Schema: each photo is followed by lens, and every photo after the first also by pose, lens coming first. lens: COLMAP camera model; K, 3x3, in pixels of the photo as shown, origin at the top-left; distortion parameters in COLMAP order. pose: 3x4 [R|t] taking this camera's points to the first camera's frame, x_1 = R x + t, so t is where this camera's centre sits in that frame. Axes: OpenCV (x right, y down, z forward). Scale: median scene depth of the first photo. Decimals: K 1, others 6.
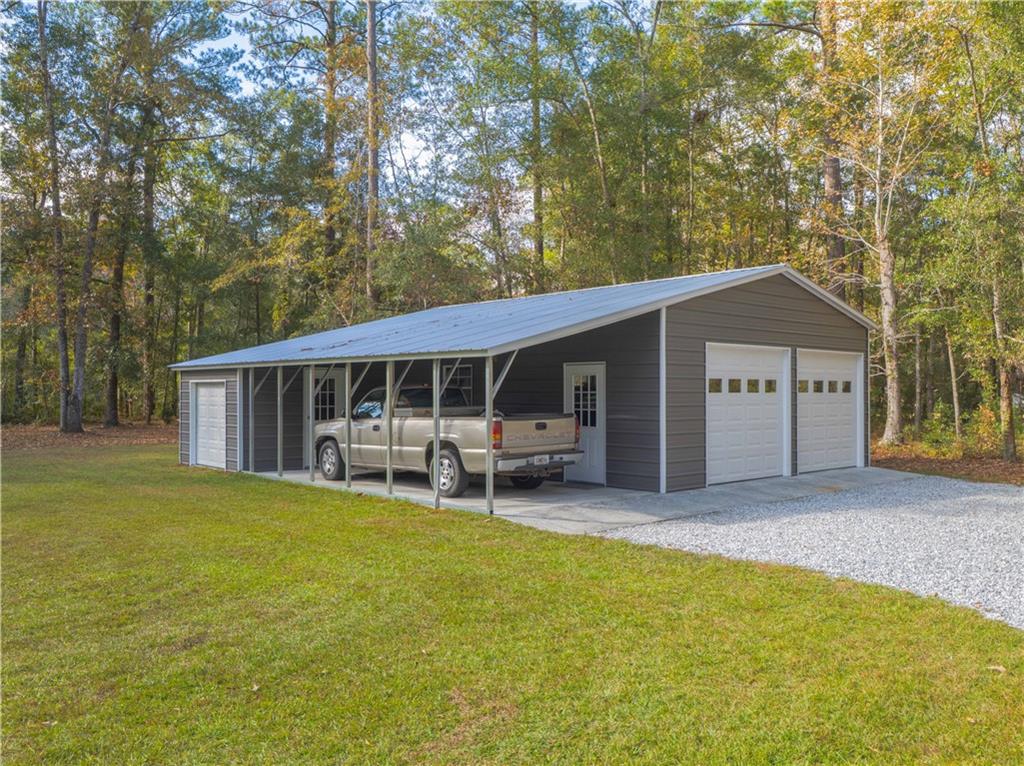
lens RADIAL K [[827.2, 0, 509.8], [0, 827.2, 386.5], [0, 0, 1]] dist [-0.004012, -0.000411]
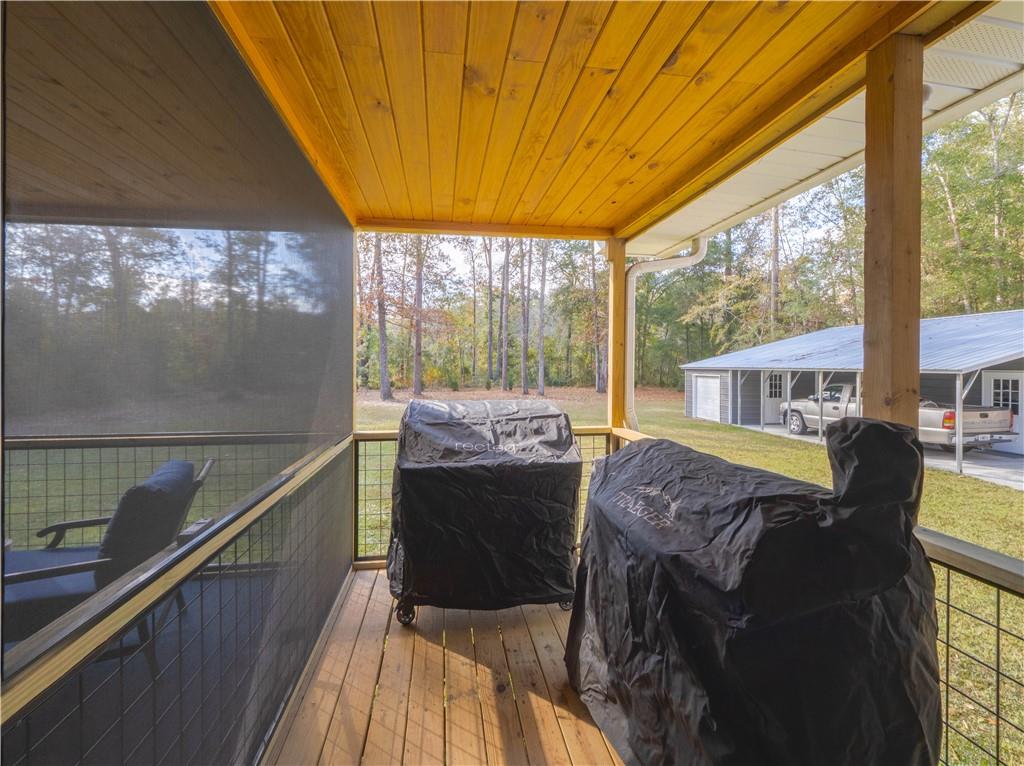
lens RADIAL K [[448.5, 0, 513.2], [0, 448.5, 364.6], [0, 0, 1]] dist [0.002392, 0.000251]
pose [[0.839833, 0.002735, -0.542838, -0.211985], [0.000935, 0.999979, 0.006485, -0.046018], [0.542844, -0.005954, 0.839813, -0.149364]]
